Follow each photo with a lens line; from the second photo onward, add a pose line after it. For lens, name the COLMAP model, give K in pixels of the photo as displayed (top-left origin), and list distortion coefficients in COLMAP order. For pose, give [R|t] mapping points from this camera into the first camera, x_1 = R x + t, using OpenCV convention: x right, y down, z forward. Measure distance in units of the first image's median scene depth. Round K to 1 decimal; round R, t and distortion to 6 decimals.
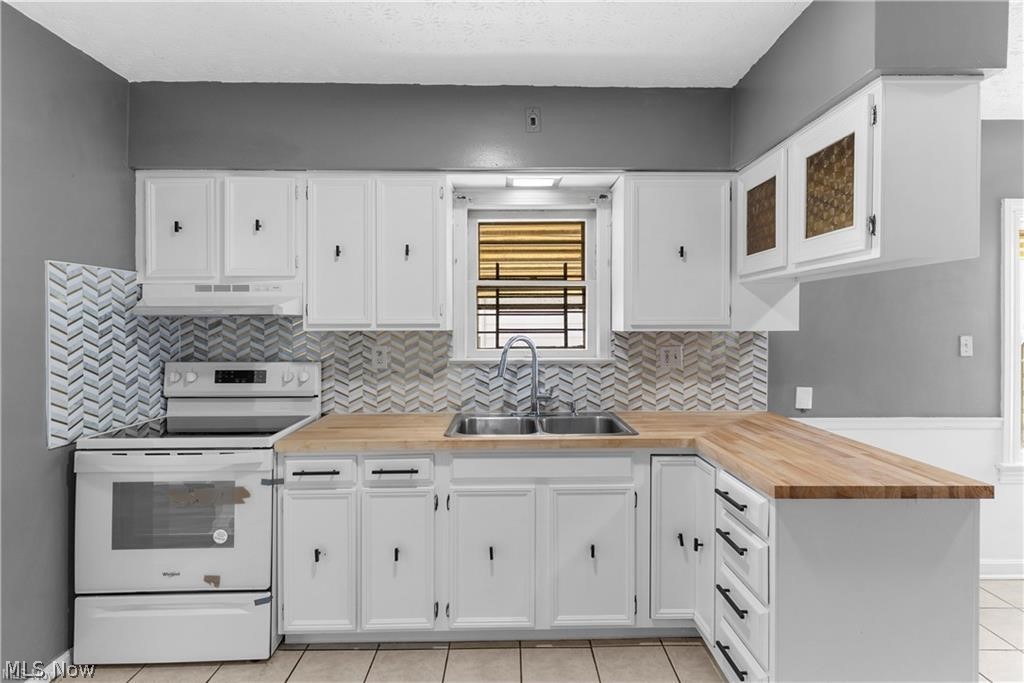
lens RADIAL K [[496.1, 0, 511.4], [0, 496.1, 329.6], [0, 0, 1]] dist [0.000987, 0.000177]
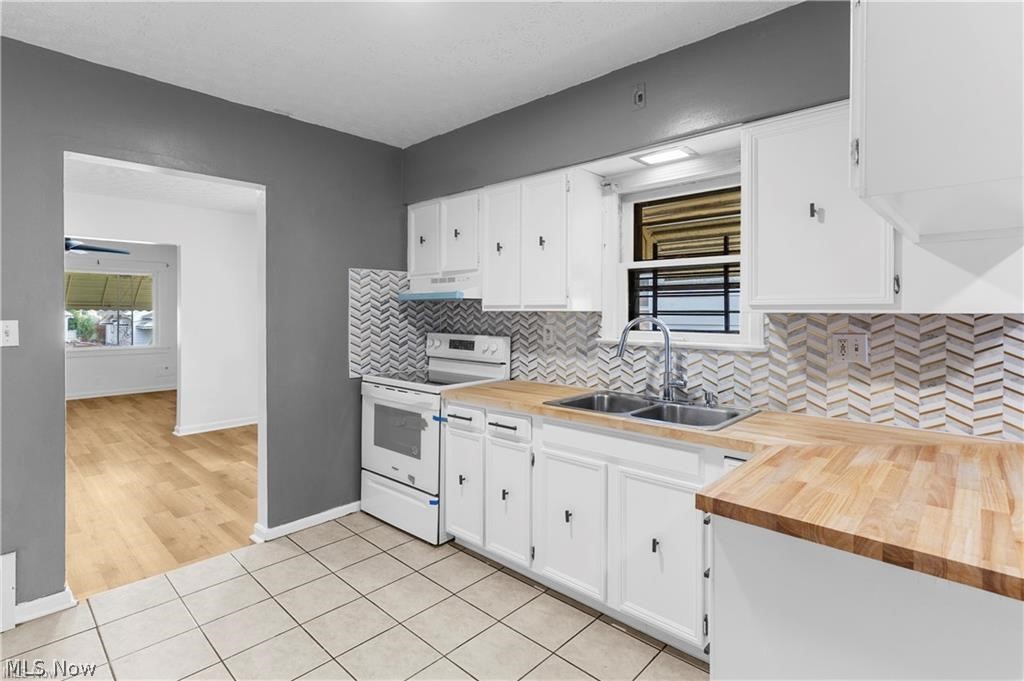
lens RADIAL K [[502.3, 0, 511.7], [0, 502.3, 316.8], [0, 0, 1]] dist [0.000207, 0.000218]
pose [[0.720902, 0.011334, -0.692944, 0.507317], [-0.012230, 0.999919, 0.003631, 0.011440], [0.692929, 0.005857, 0.720982, 0.101638]]
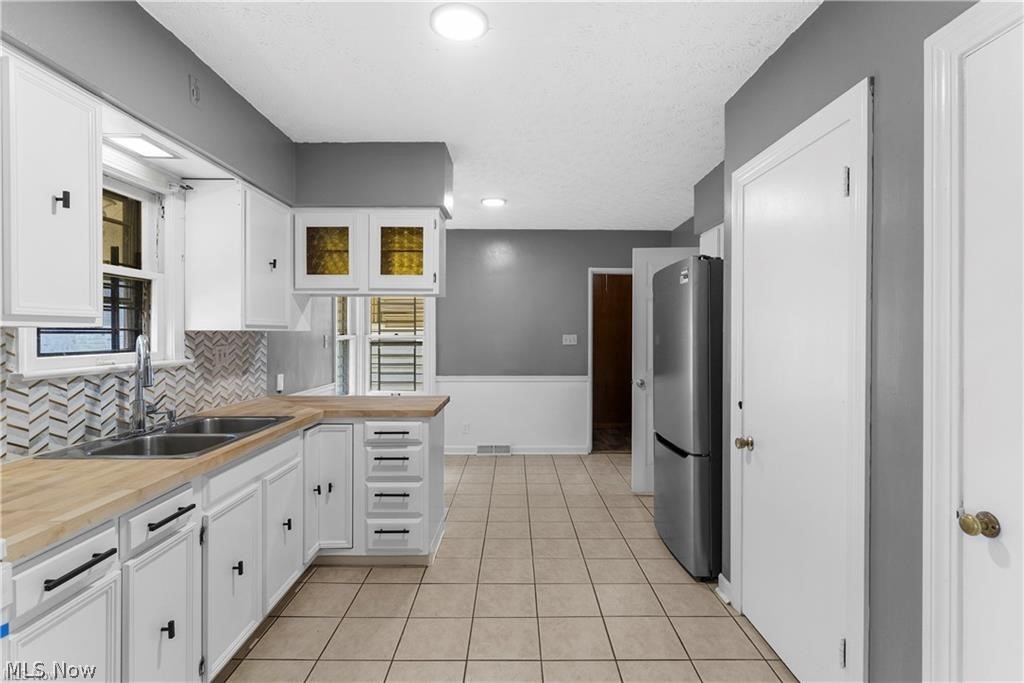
lens RADIAL K [[494.5, 0, 512.0], [0, 494.5, 341.5], [0, 0, 1]] dist [0.000918, 0.000051]
pose [[0.009994, -0.014569, 0.999844, -0.770544], [0.008049, 0.999863, 0.014489, 0.015233], [-0.999918, 0.007903, 0.010109, 0.390256]]
